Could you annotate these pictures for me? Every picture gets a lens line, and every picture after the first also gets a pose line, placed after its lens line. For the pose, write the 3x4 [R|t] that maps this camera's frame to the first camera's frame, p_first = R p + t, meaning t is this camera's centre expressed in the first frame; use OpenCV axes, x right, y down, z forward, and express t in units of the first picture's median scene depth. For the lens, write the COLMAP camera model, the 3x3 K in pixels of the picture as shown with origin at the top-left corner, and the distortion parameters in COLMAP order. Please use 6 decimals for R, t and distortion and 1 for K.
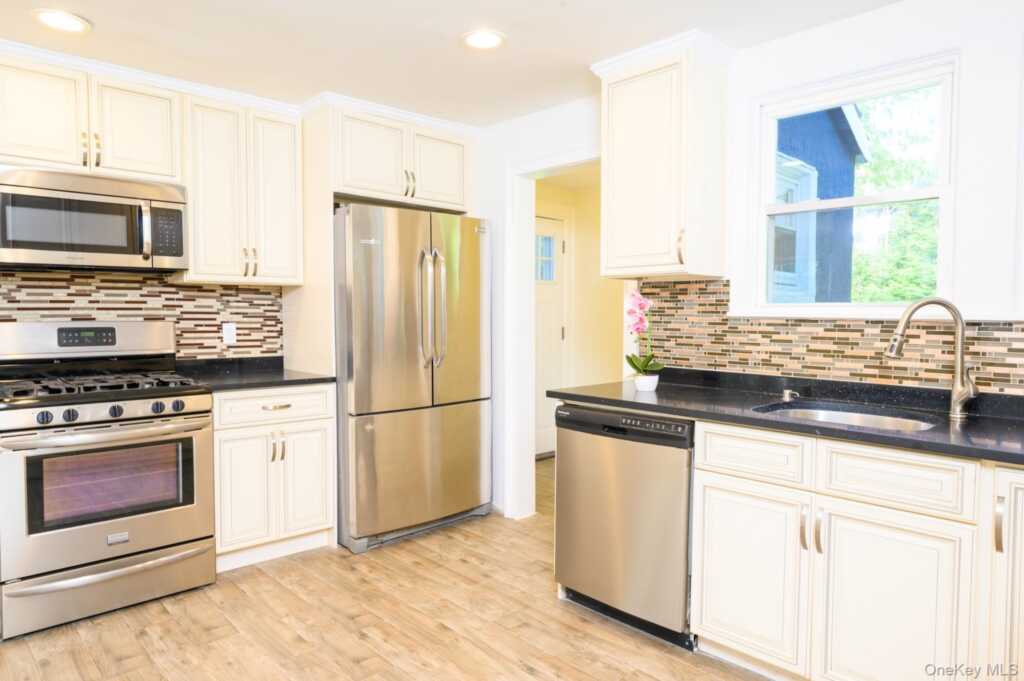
lens RADIAL K [[629.6, 0, 511.7], [0, 629.6, 339.7], [0, 0, 1]] dist [-0.000048, 0.000898]
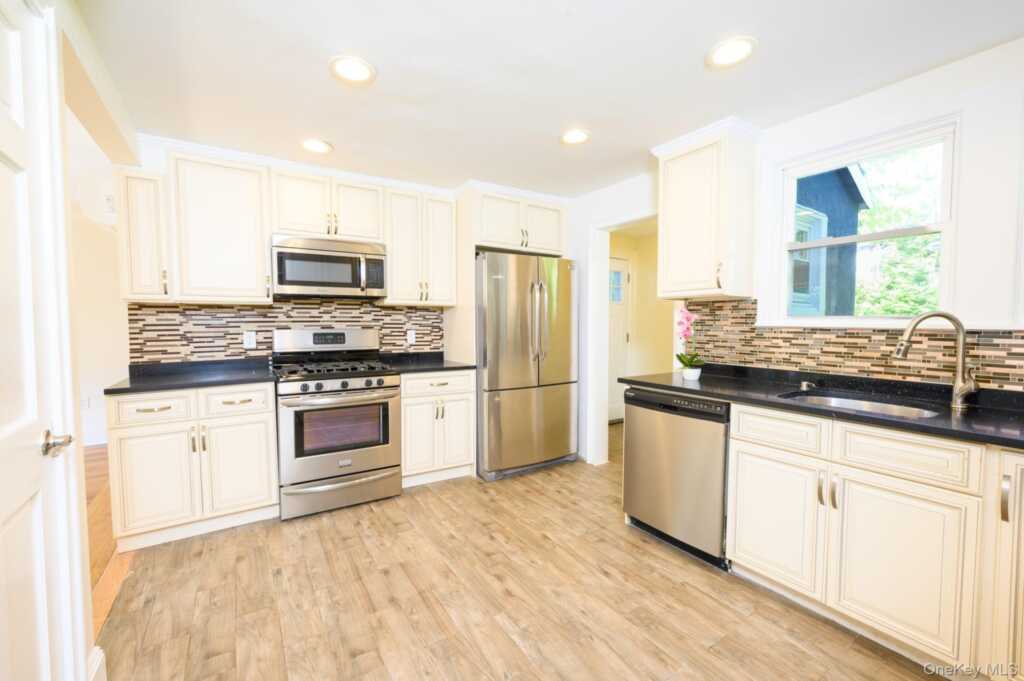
lens RADIAL K [[414.6, 0, 514.3], [0, 414.6, 340.6], [0, 0, 1]] dist [-0.000448, -0.000091]
pose [[0.983633, 0.006718, -0.180061, -0.006705], [-0.007057, 0.999974, -0.001242, -0.001235], [0.180048, 0.002493, 0.983655, 0.026025]]
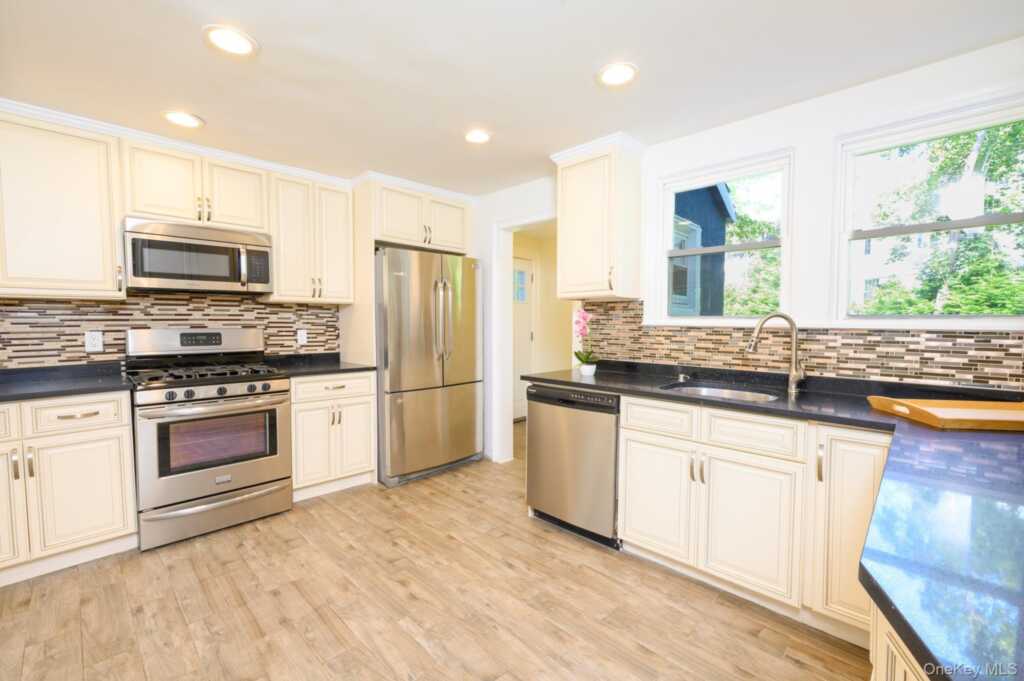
lens RADIAL K [[426.4, 0, 512.0], [0, 426.4, 340.5], [0, 0, 1]] dist [0.000832, 0.000026]
pose [[0.999401, -0.001176, 0.034590, 0.000651], [0.001207, 0.999999, -0.000868, -0.000106], [-0.034589, 0.000909, 0.999401, 0.002329]]
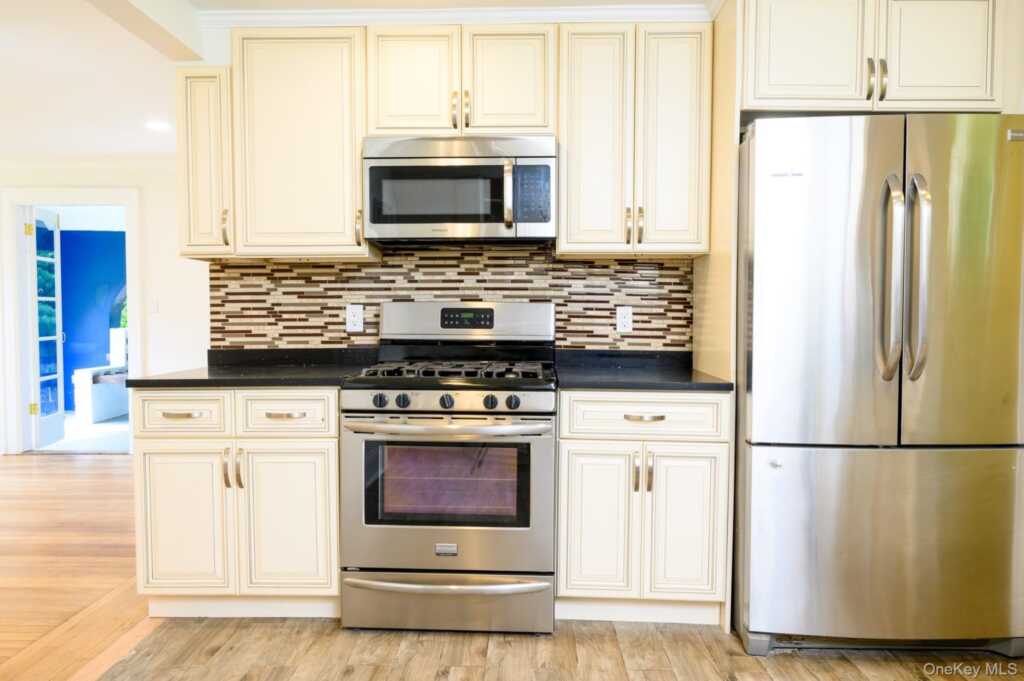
lens RADIAL K [[682.6, 0, 512.0], [0, 682.6, 340.5], [0, 0, 1]] dist [0.003899, 0.000676]
pose [[0.707682, 0.032241, -0.705795, 0.078320], [-0.034512, 0.999343, 0.011046, 0.014678], [0.705688, 0.016541, 0.708330, 0.347985]]
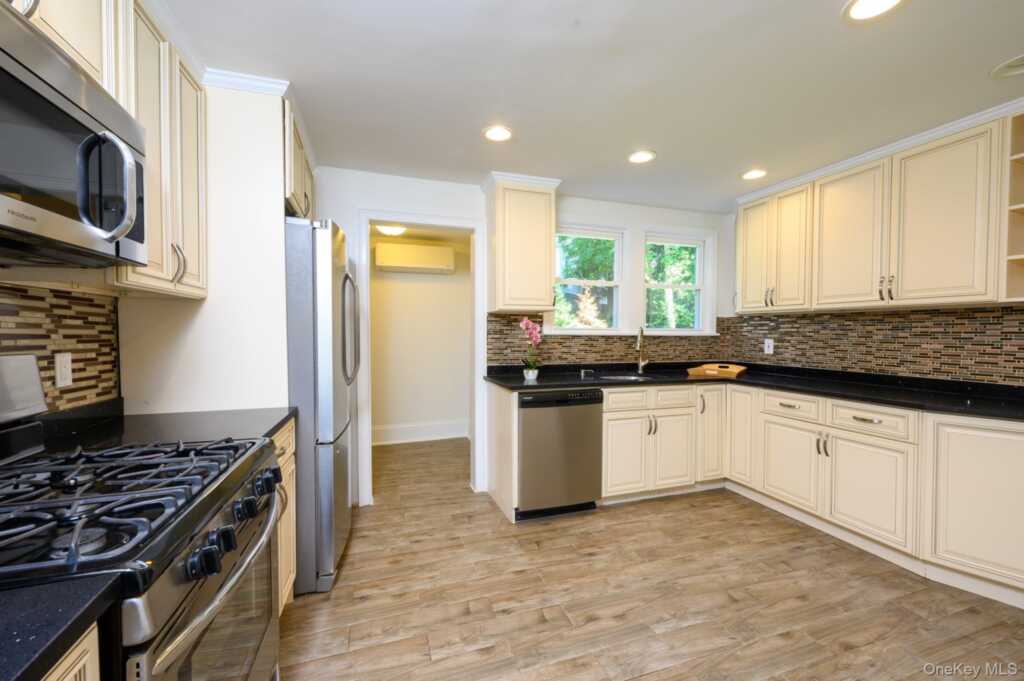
lens RADIAL K [[404.8, 0, 515.7], [0, 404.8, 339.2], [0, 0, 1]] dist [0.000886, 0.000145]
pose [[0.438112, -0.019768, 0.898703, -0.742368], [0.038849, 0.999240, 0.003041, -0.028893], [-0.898080, 0.033581, 0.438548, 0.530630]]
